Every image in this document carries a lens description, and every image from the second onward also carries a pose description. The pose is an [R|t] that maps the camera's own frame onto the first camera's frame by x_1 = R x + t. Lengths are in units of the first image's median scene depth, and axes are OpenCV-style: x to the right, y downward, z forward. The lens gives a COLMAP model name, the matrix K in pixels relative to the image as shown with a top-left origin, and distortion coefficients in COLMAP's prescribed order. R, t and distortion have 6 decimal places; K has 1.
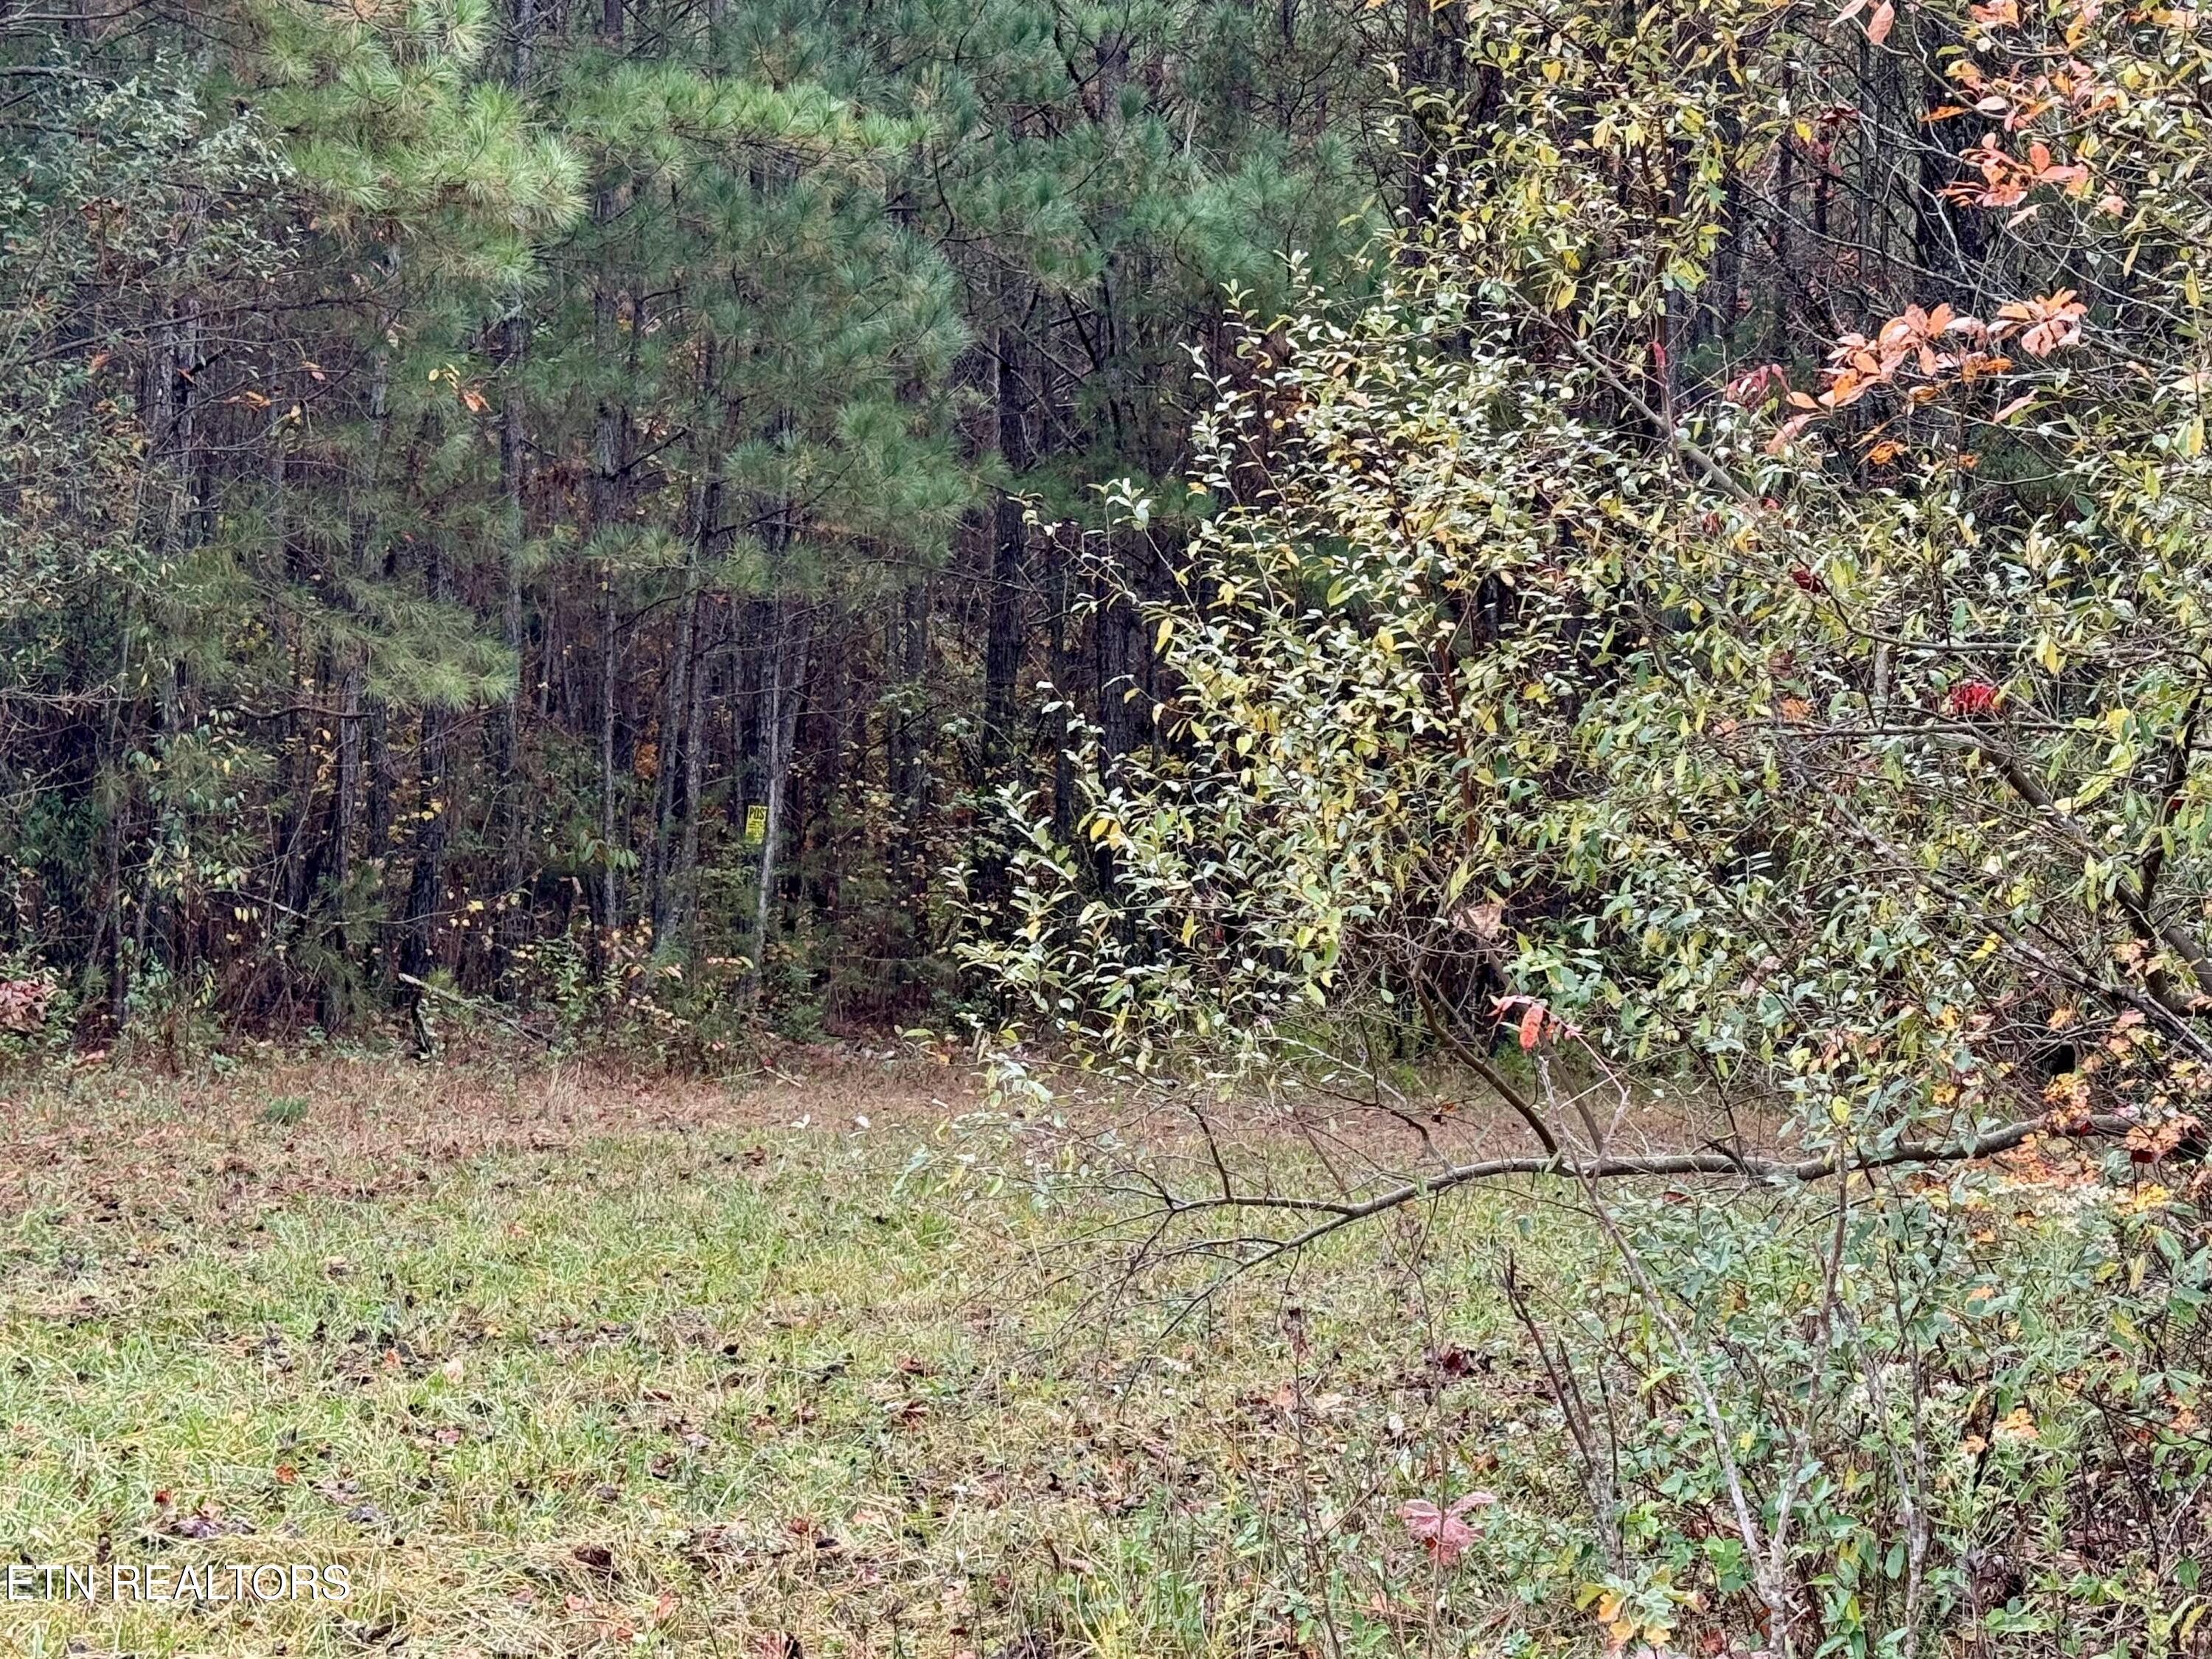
lens RADIAL K [[3983.5, 0, 1099.7], [0, 3983.5, 819.5], [0, 0, 1]] dist [0.170716, -0.129261]
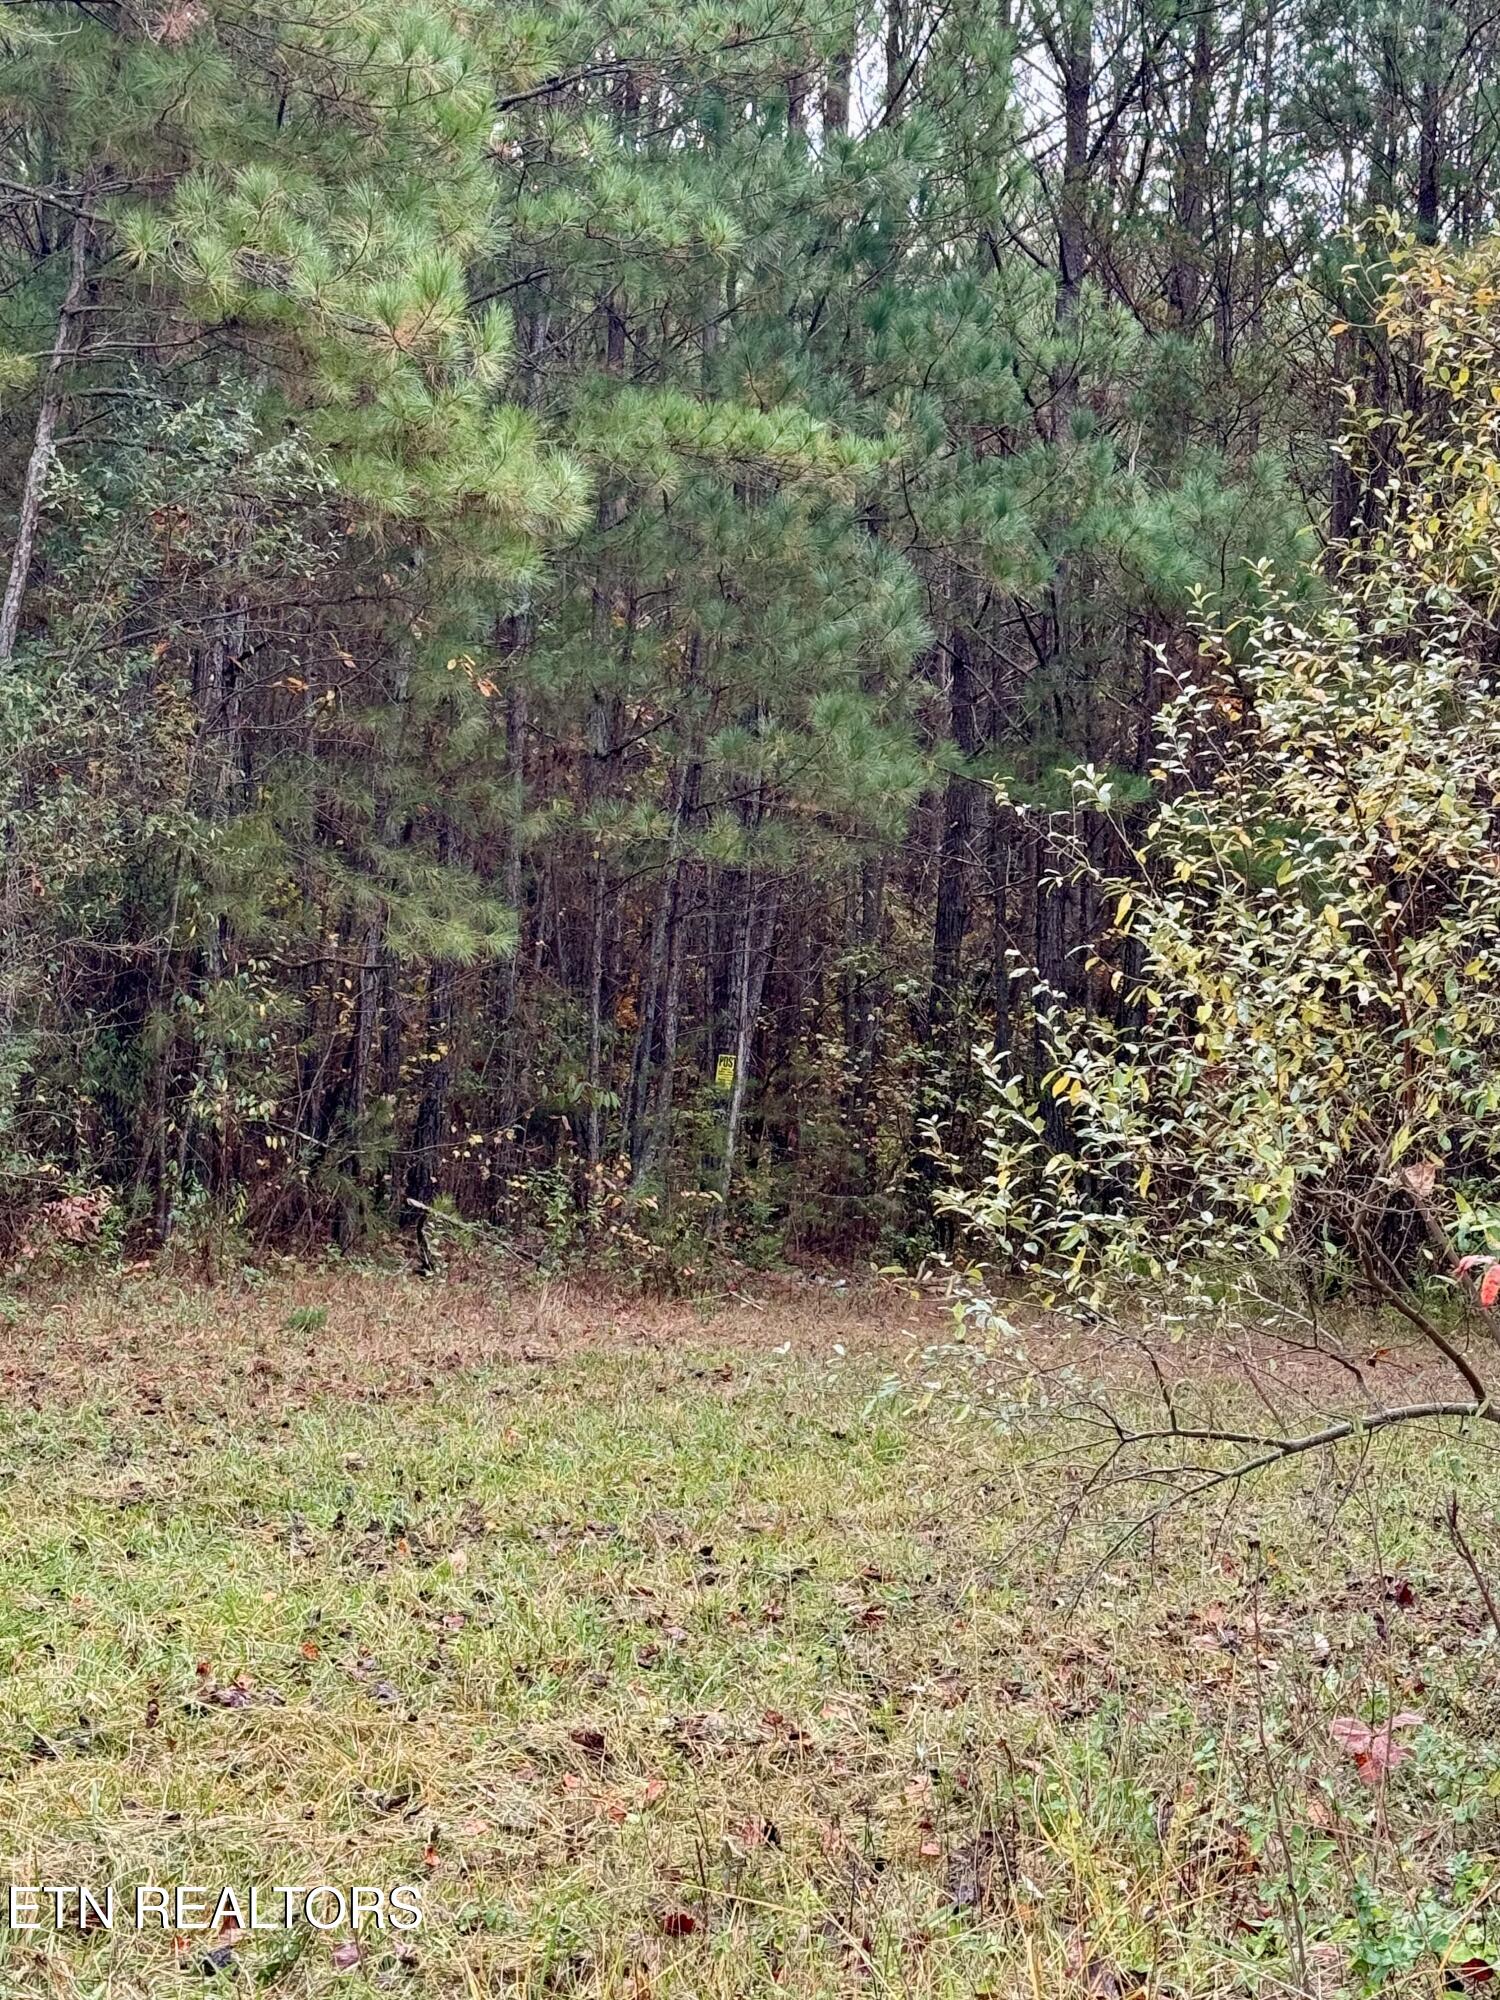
lens RADIAL K [[3594.1, 0, 751.6], [0, 3594.1, 1009.5], [0, 0, 1]] dist [0.139413, 0.192840]
pose [[0.996850, 0.020991, -0.076478, -0.005373], [-0.022268, 0.999626, -0.015875, -0.000589], [0.076117, 0.017528, 0.996945, 0.007770]]
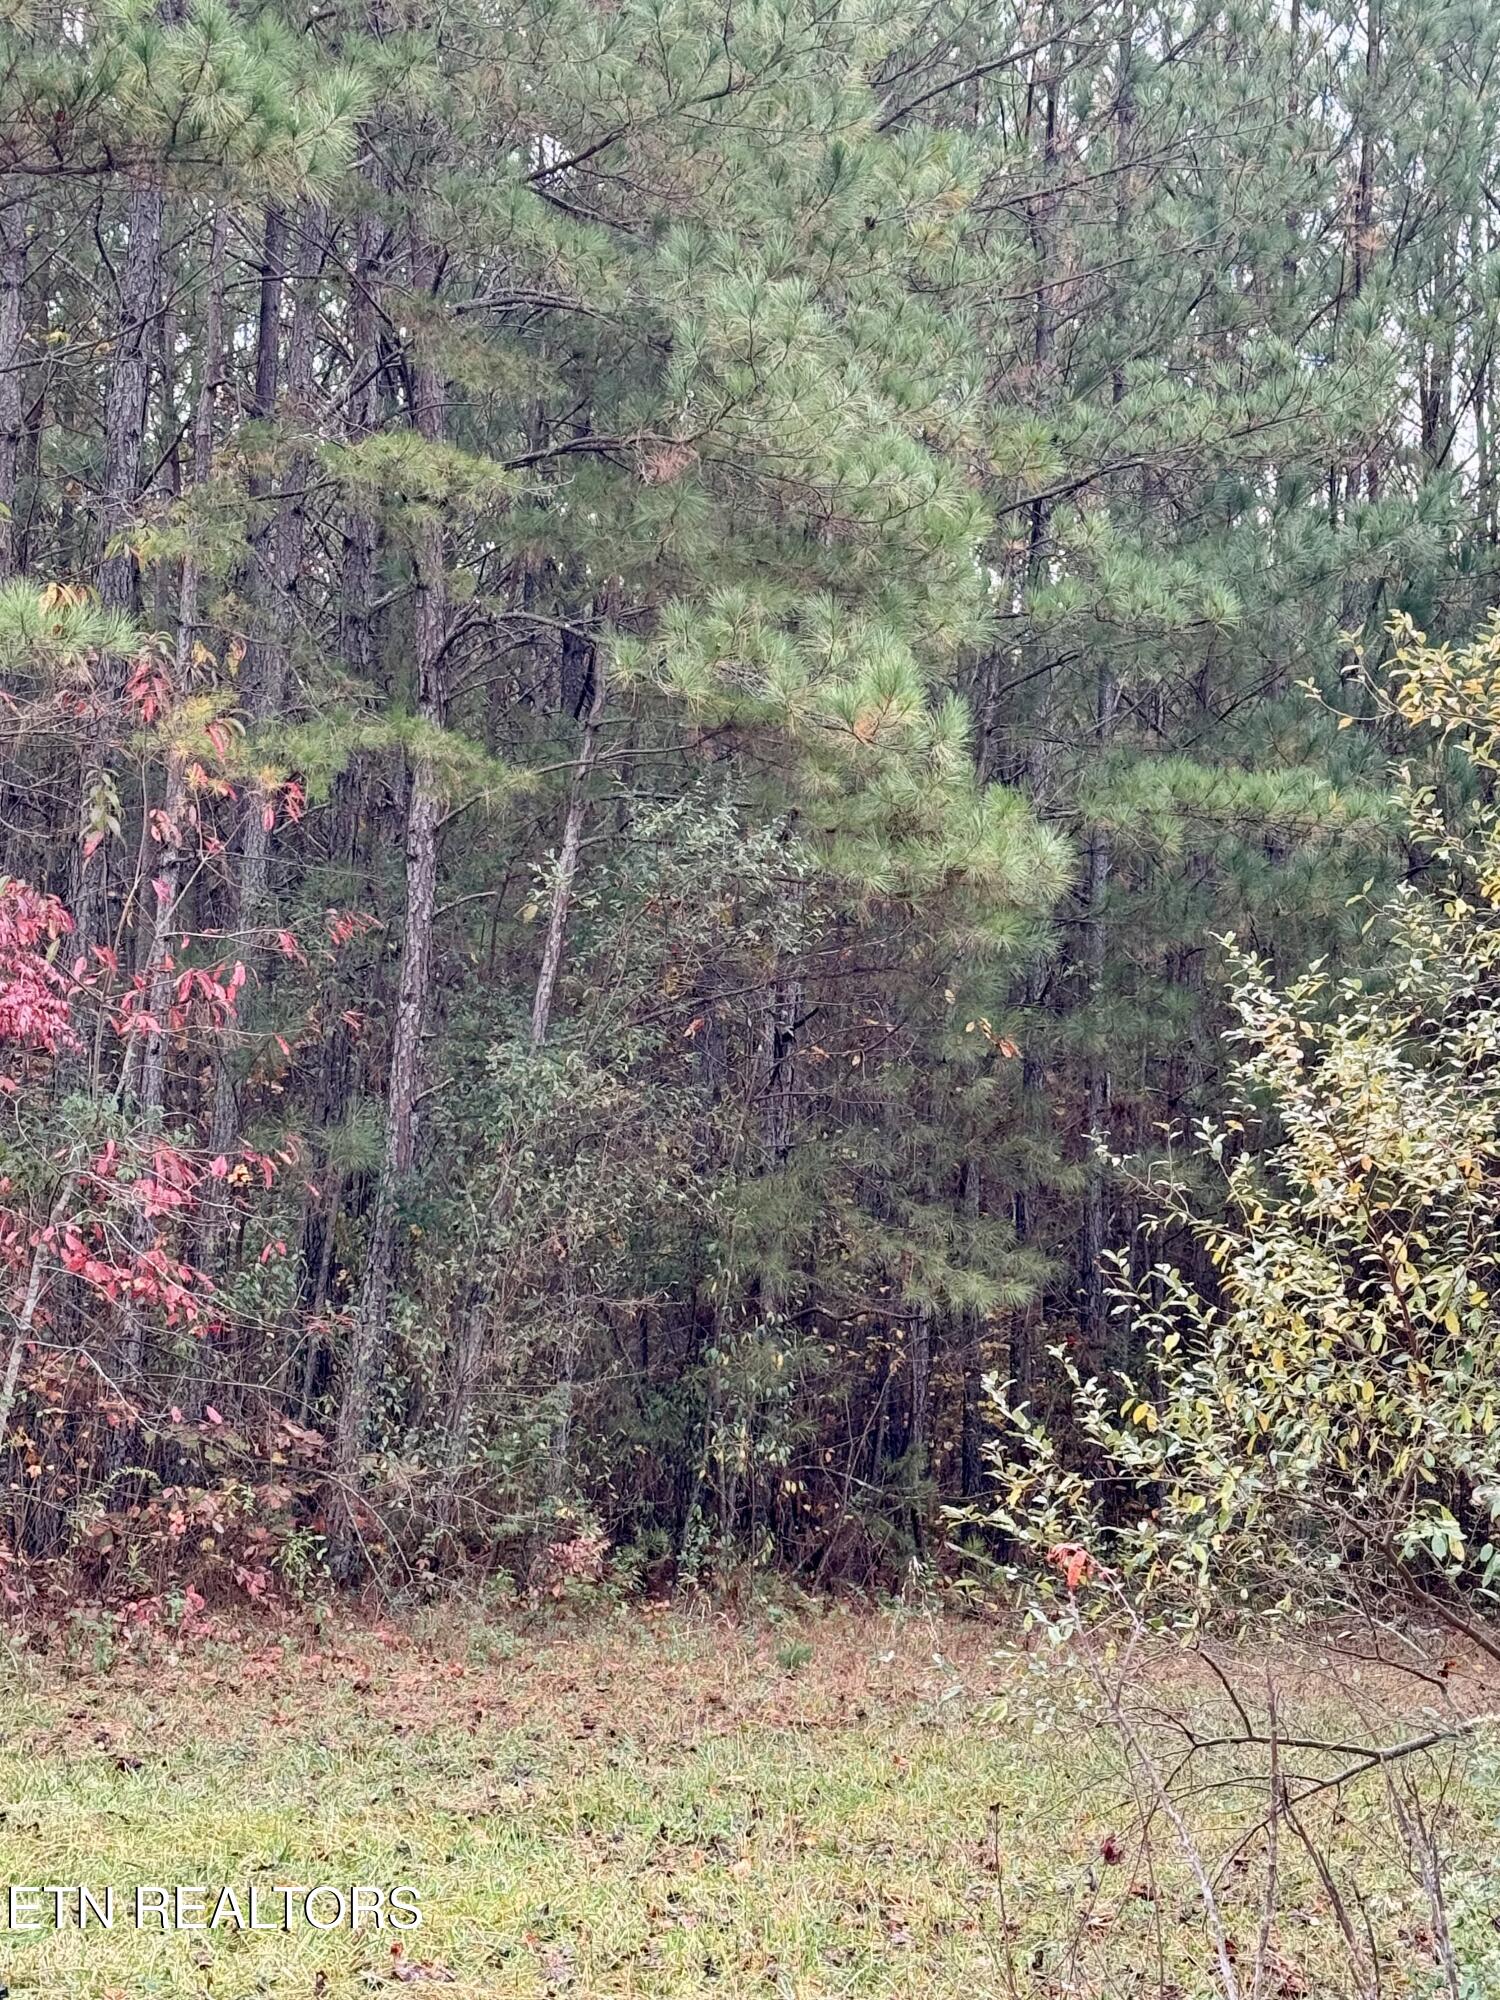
lens RADIAL K [[3594.1, 0, 751.6], [0, 3594.1, 1009.5], [0, 0, 1]] dist [0.139413, 0.192840]
pose [[0.958292, -0.024055, -0.284777, 0.109552], [-0.007716, 0.993911, -0.109919, 0.000966], [0.285687, 0.107532, 0.952271, -0.037781]]
